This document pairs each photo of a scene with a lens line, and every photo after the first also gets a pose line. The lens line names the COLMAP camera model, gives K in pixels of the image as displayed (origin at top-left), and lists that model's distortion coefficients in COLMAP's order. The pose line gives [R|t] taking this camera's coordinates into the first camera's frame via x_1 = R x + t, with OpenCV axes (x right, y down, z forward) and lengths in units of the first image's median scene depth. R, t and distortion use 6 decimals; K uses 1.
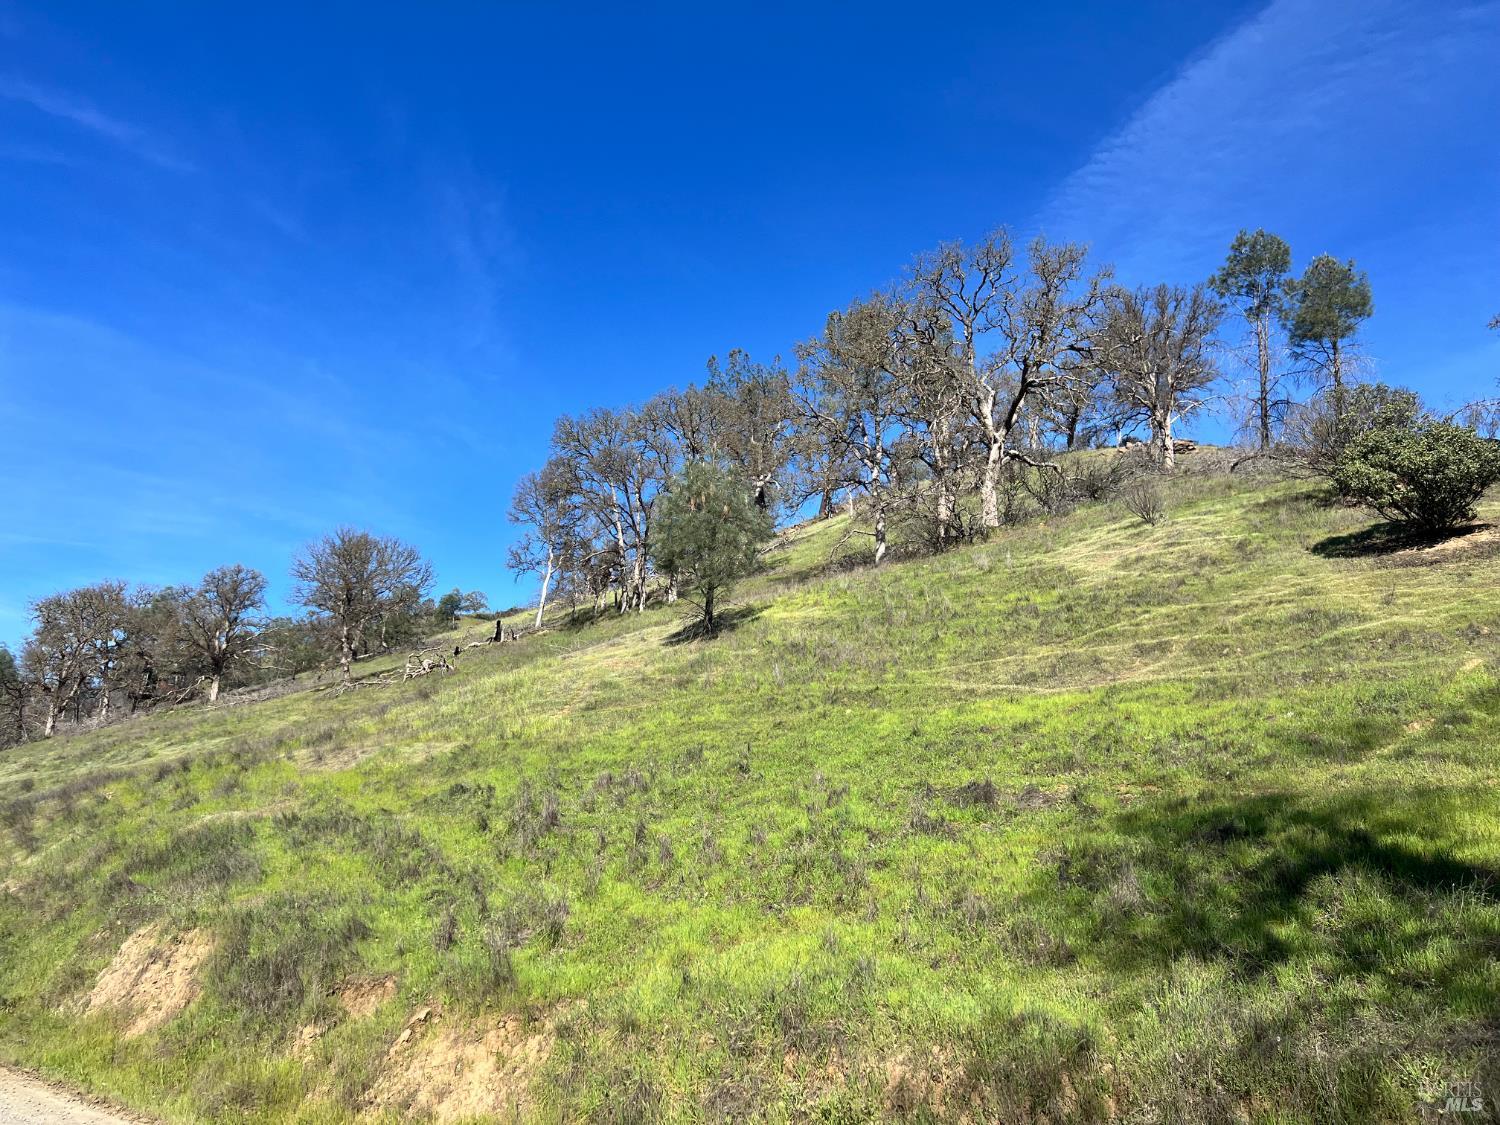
lens RADIAL K [[1128.2, 0, 754.0], [0, 1128.2, 563.3], [0, 0, 1]] dist [0.066834, -0.071347]
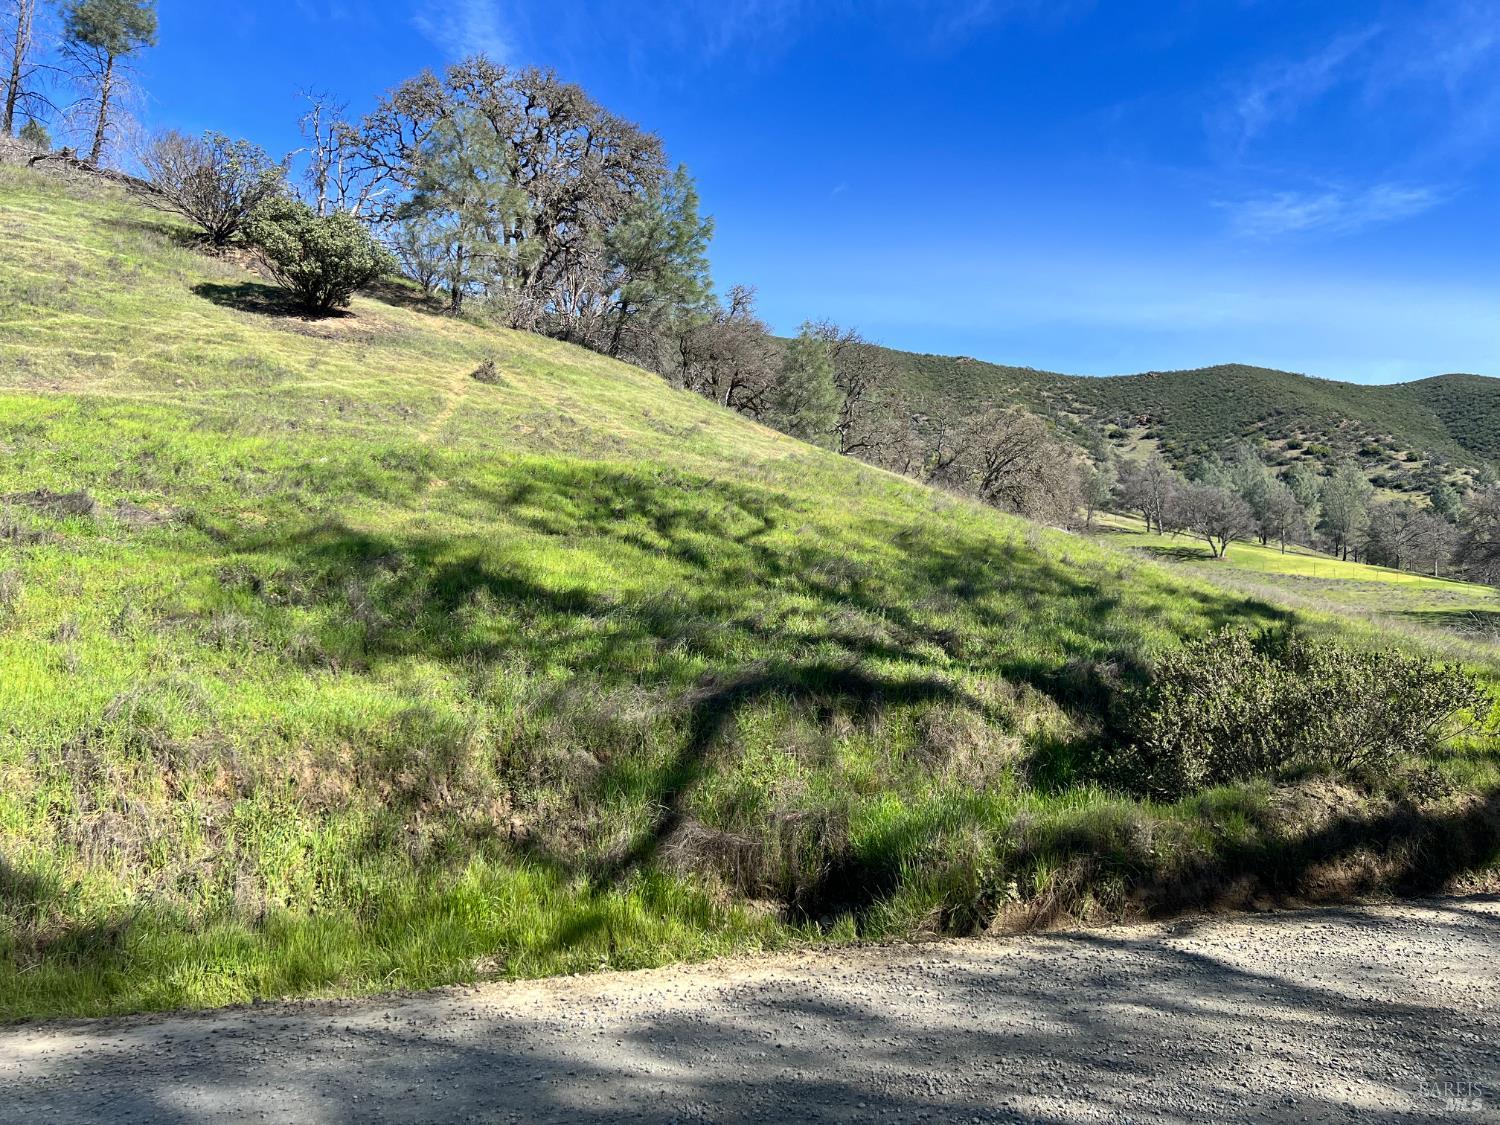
lens RADIAL K [[1128.2, 0, 743.6], [0, 1128.2, 548.2], [0, 0, 1]] dist [0.066834, -0.071347]
pose [[0.451420, 0.063647, 0.890039, -0.098233], [-0.251877, 0.965979, 0.058672, 0.014741], [-0.856024, -0.250667, 0.452094, 0.040957]]
